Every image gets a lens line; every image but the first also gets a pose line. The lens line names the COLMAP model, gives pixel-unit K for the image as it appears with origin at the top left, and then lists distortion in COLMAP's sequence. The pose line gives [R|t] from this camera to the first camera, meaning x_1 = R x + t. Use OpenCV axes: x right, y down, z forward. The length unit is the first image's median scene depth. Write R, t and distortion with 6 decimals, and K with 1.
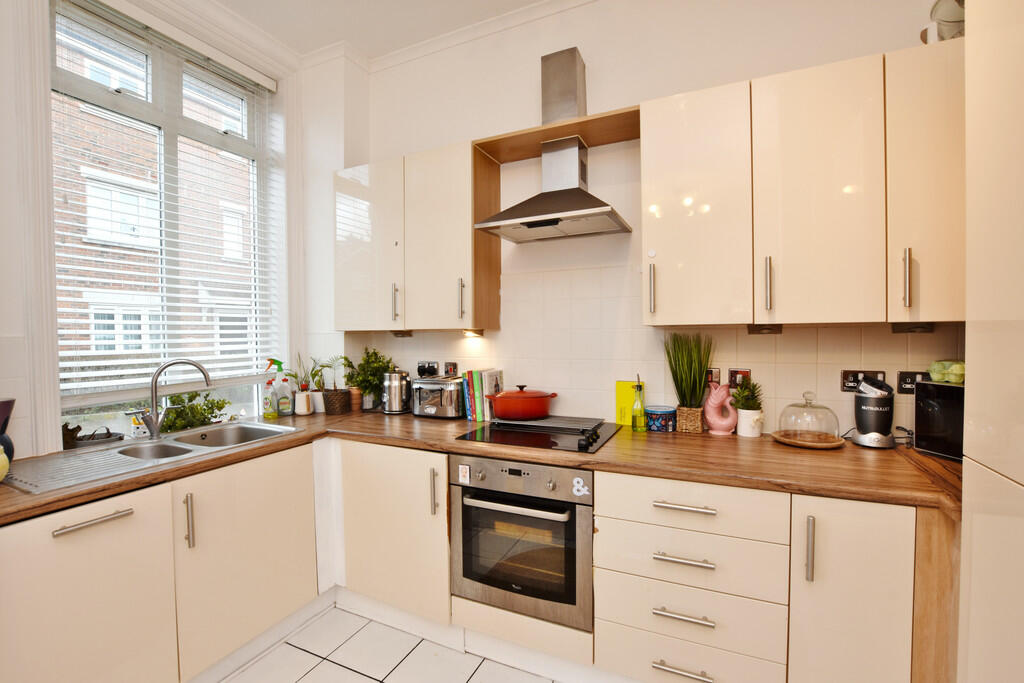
lens RADIAL K [[450.9, 0, 512.0], [0, 450.9, 341.5], [0, 0, 1]] dist [-0.029181, 0.000550]
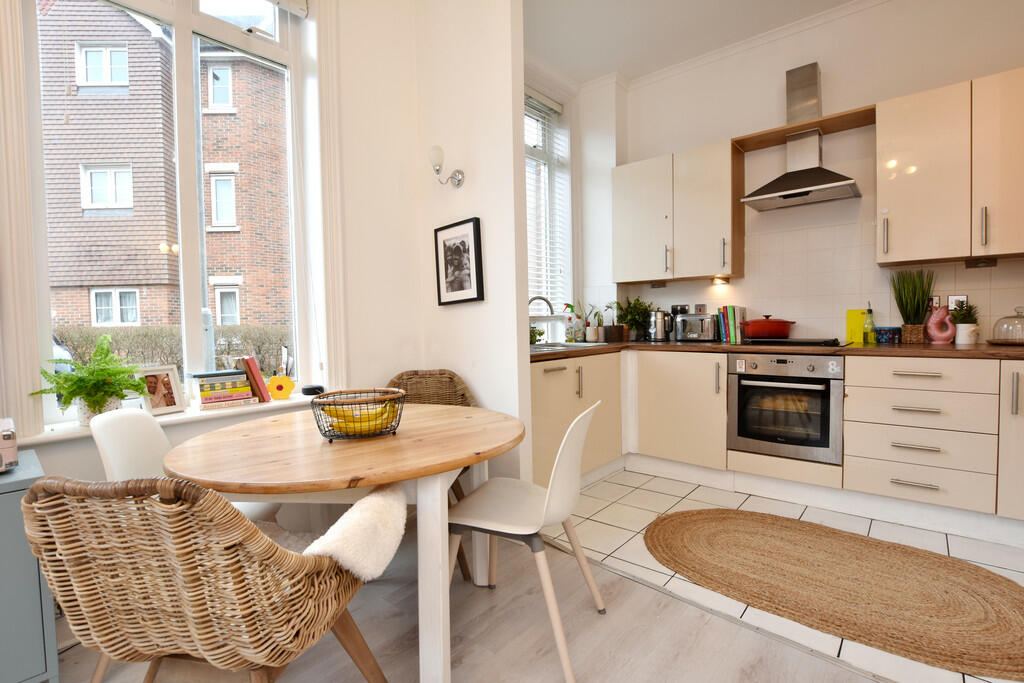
lens RADIAL K [[480.7, 0, 512.0], [0, 480.7, 341.5], [0, 0, 1]] dist [-0.031616, 0.005683]
pose [[0.963131, 0.004147, -0.269000, -0.378297], [0.001623, 0.999773, 0.021225, 0.163060], [0.269028, -0.020879, 0.962906, -0.676844]]
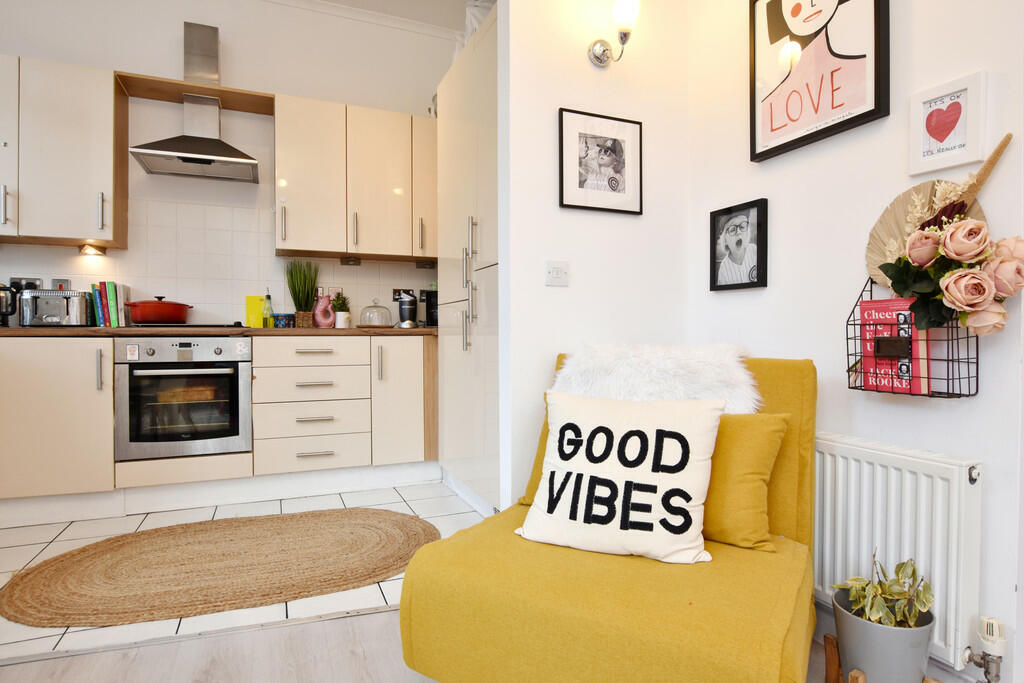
lens RADIAL K [[549.6, 0, 512.0], [0, 549.6, 341.5], [0, 0, 1]] dist [-0.024090, 0.000954]
pose [[0.656801, 0.003470, 0.754056, -0.487366], [0.012706, 0.999797, -0.015668, 0.275053], [-0.753957, 0.019872, 0.656623, -0.650817]]
